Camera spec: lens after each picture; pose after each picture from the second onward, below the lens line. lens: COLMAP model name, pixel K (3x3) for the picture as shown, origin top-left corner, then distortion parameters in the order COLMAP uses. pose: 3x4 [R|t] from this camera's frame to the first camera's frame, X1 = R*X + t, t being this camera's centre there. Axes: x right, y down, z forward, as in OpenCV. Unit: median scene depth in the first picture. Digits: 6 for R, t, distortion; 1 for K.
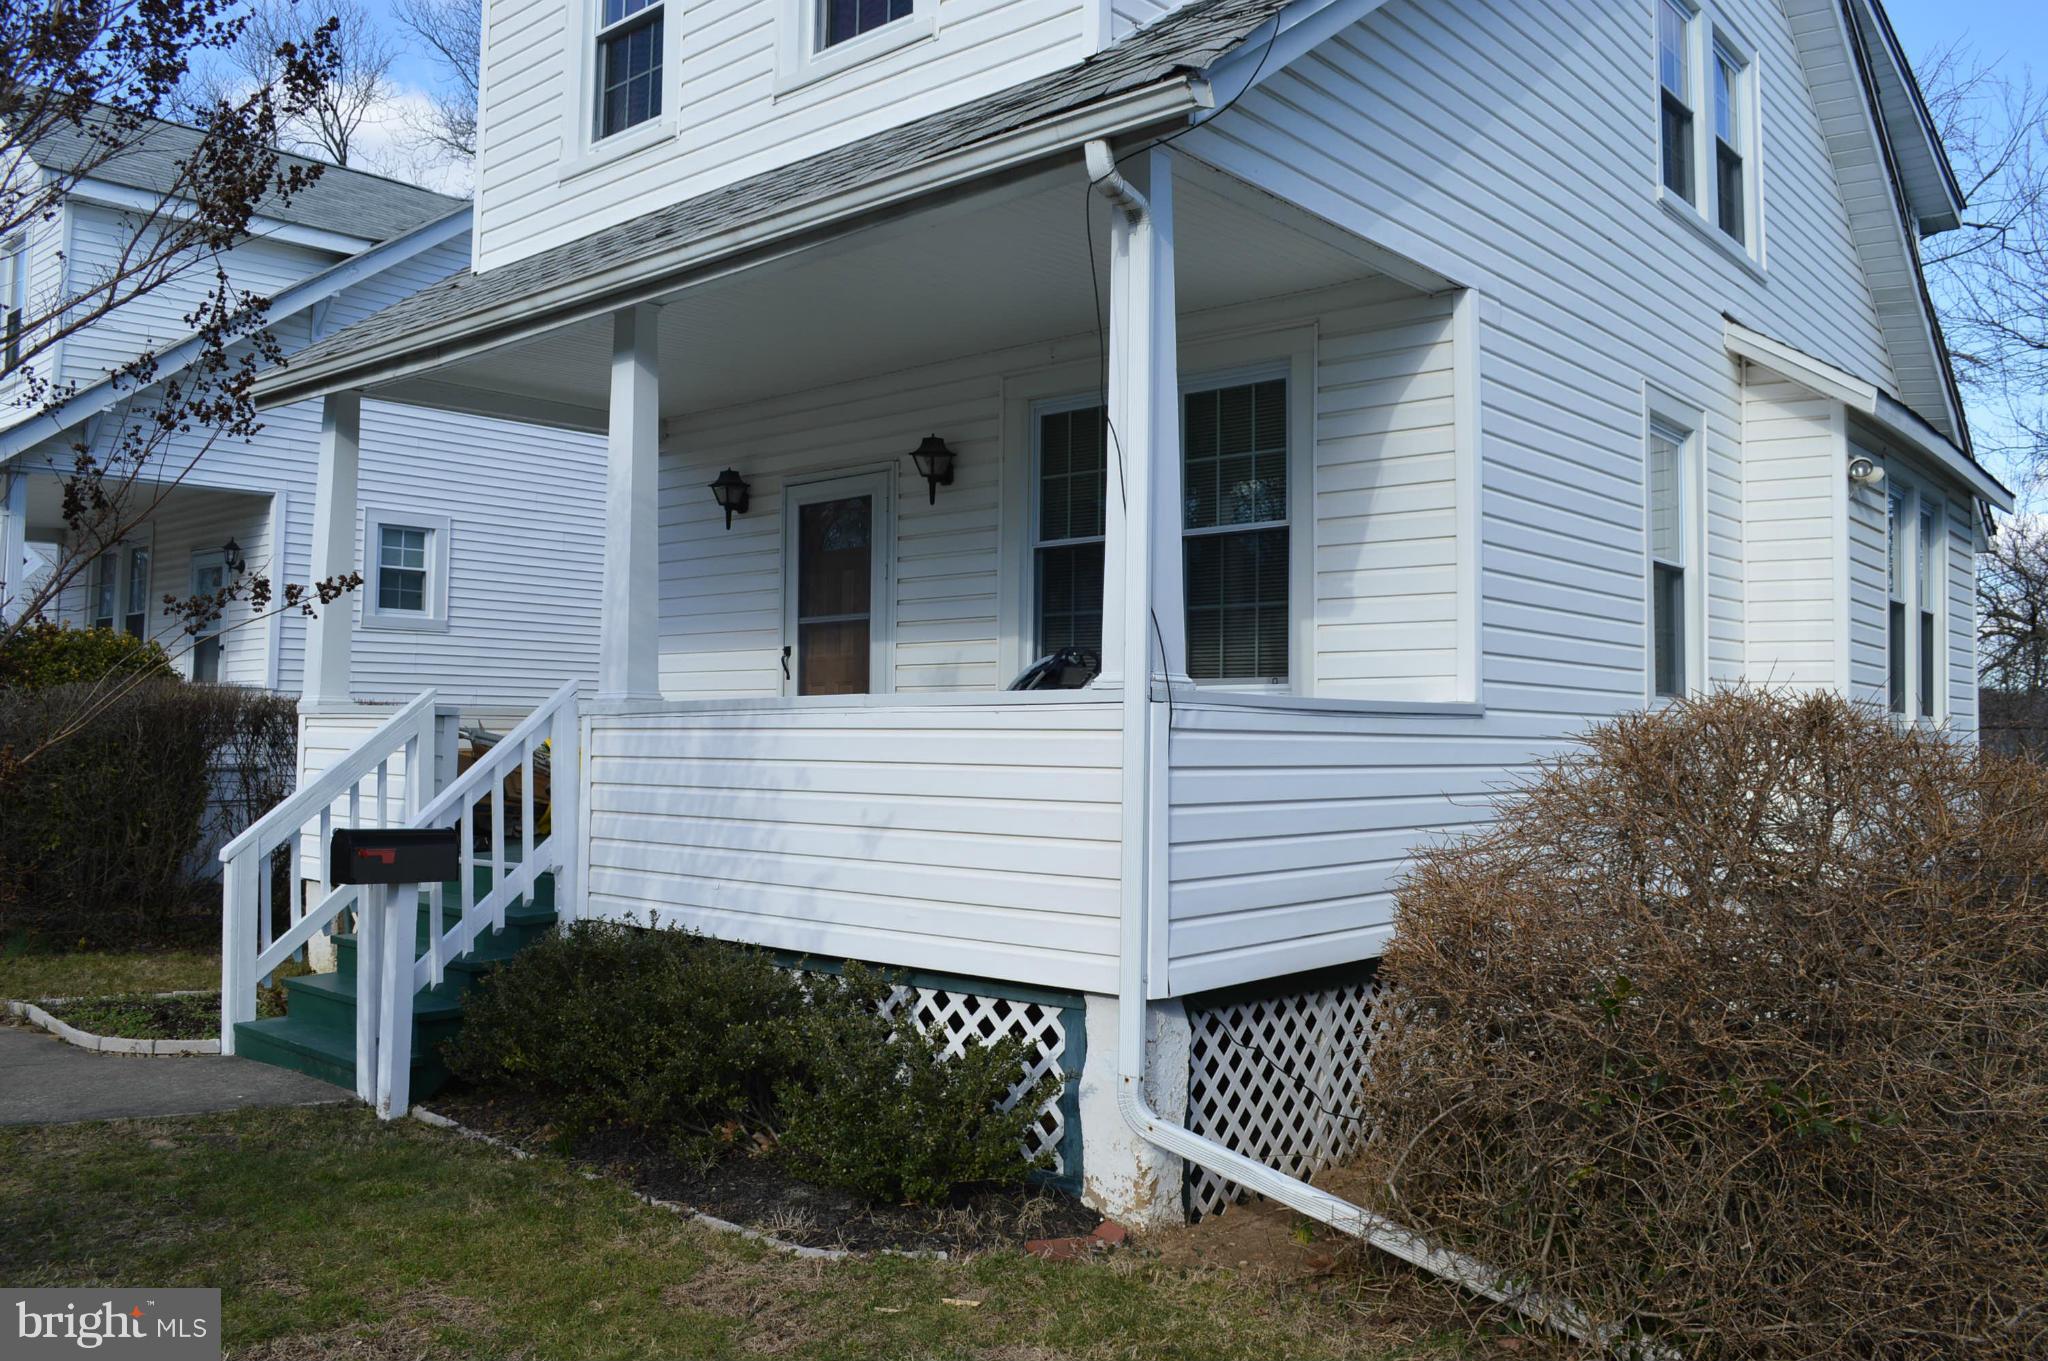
lens RADIAL K [[1629.3, 0, 1023.2], [0, 1629.3, 680.8], [0, 0, 1]] dist [-0.029035, -0.004493]
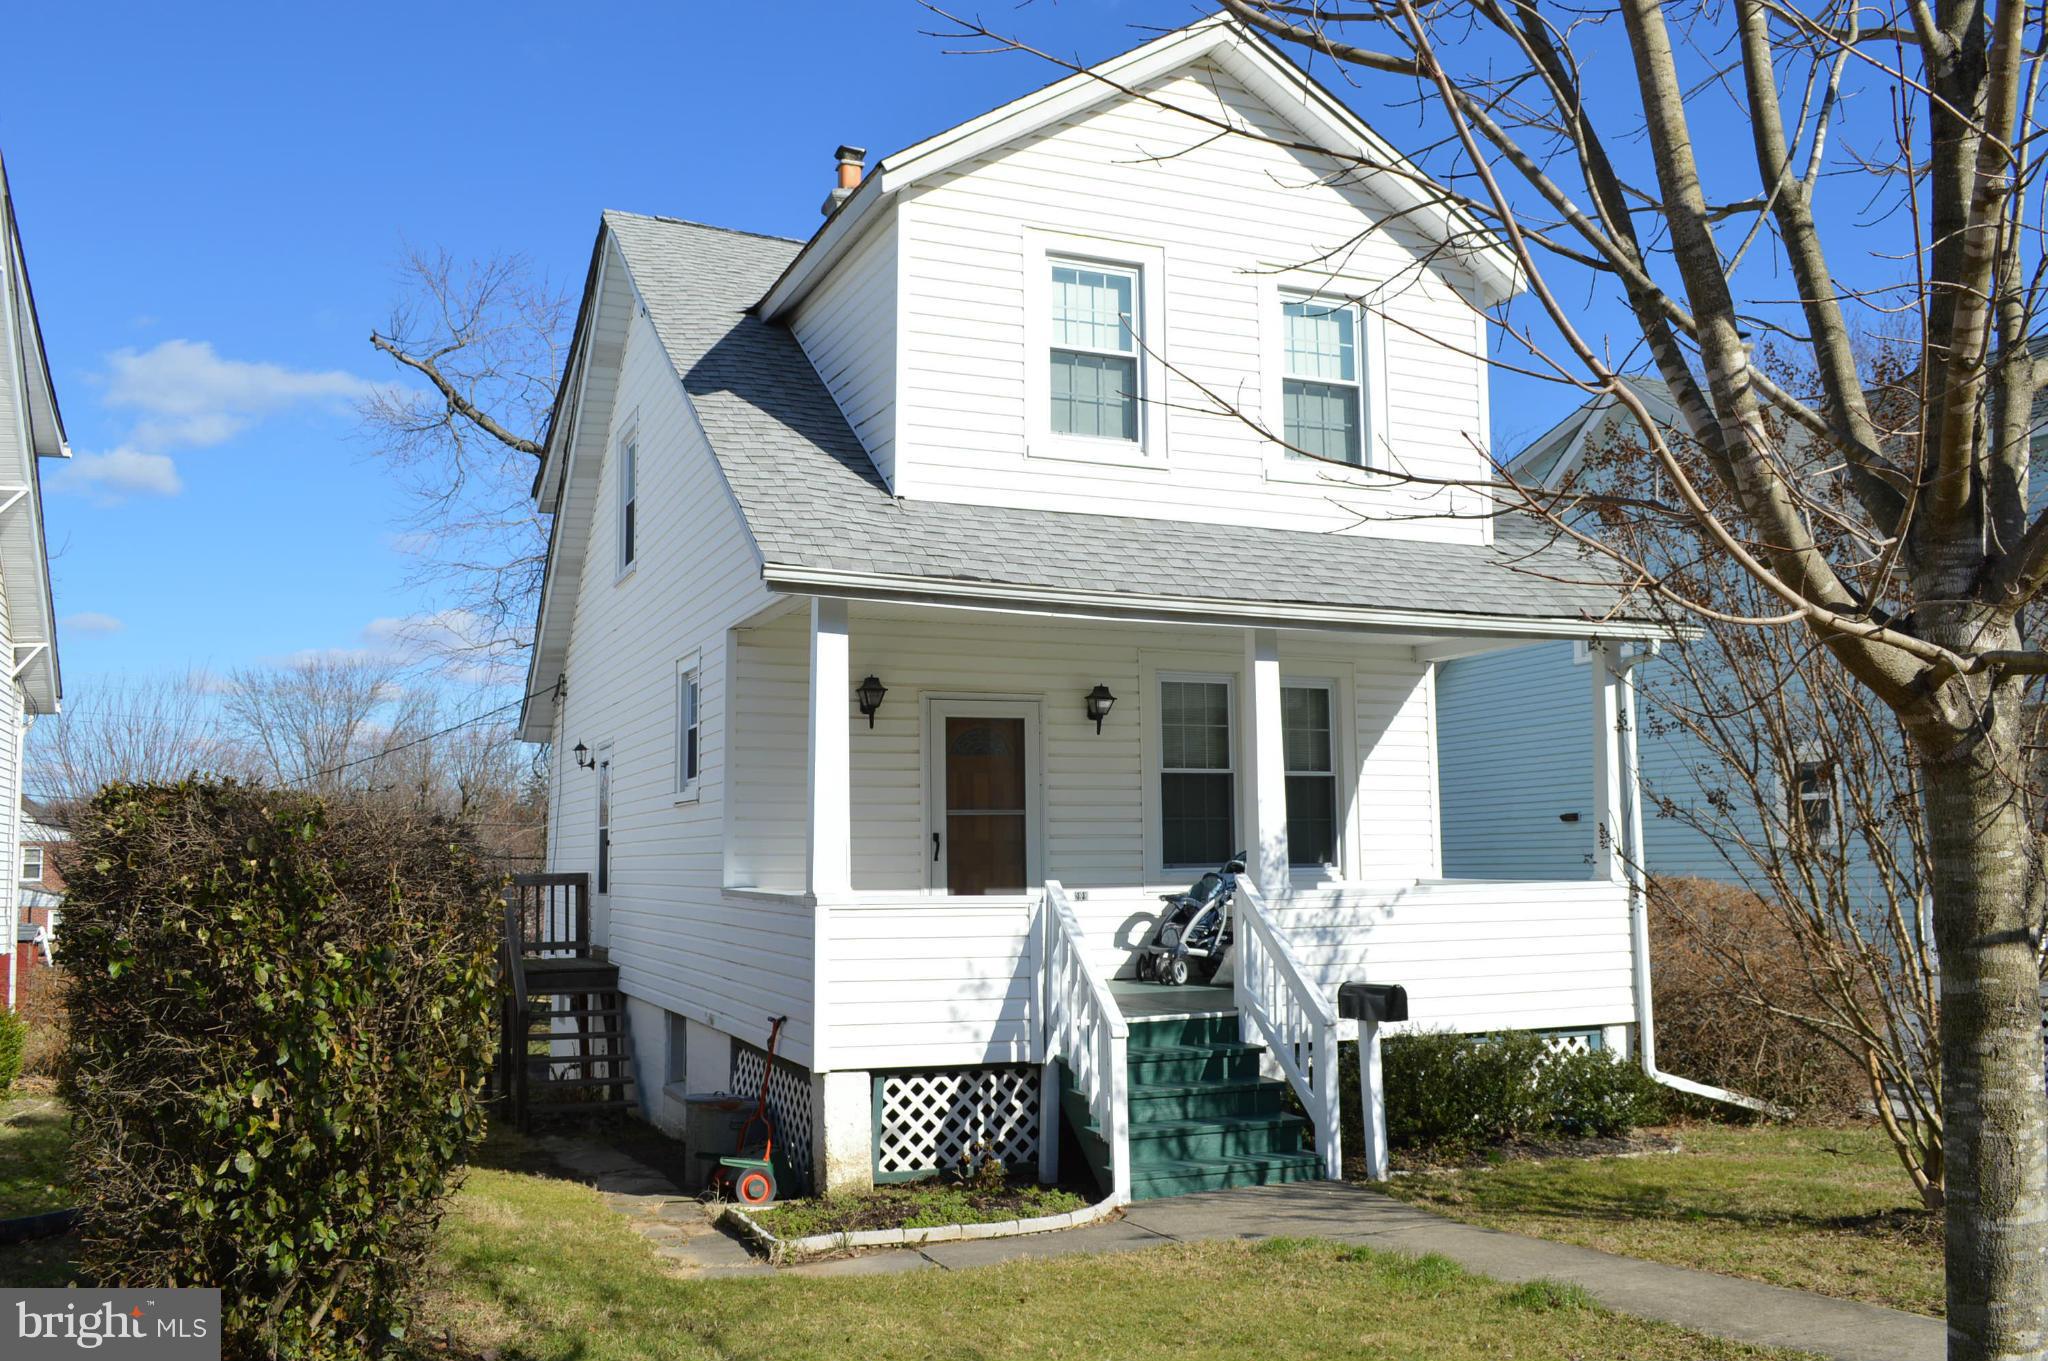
lens RADIAL K [[1629.3, 0, 1023.9], [0, 1629.3, 677.5], [0, 0, 1]] dist [-0.029035, -0.004493]
pose [[0.468133, 0.086700, 0.879394, -1.274843], [-0.015930, 0.995841, -0.089700, -0.030927], [-0.883514, 0.027983, 0.467568, 0.403779]]
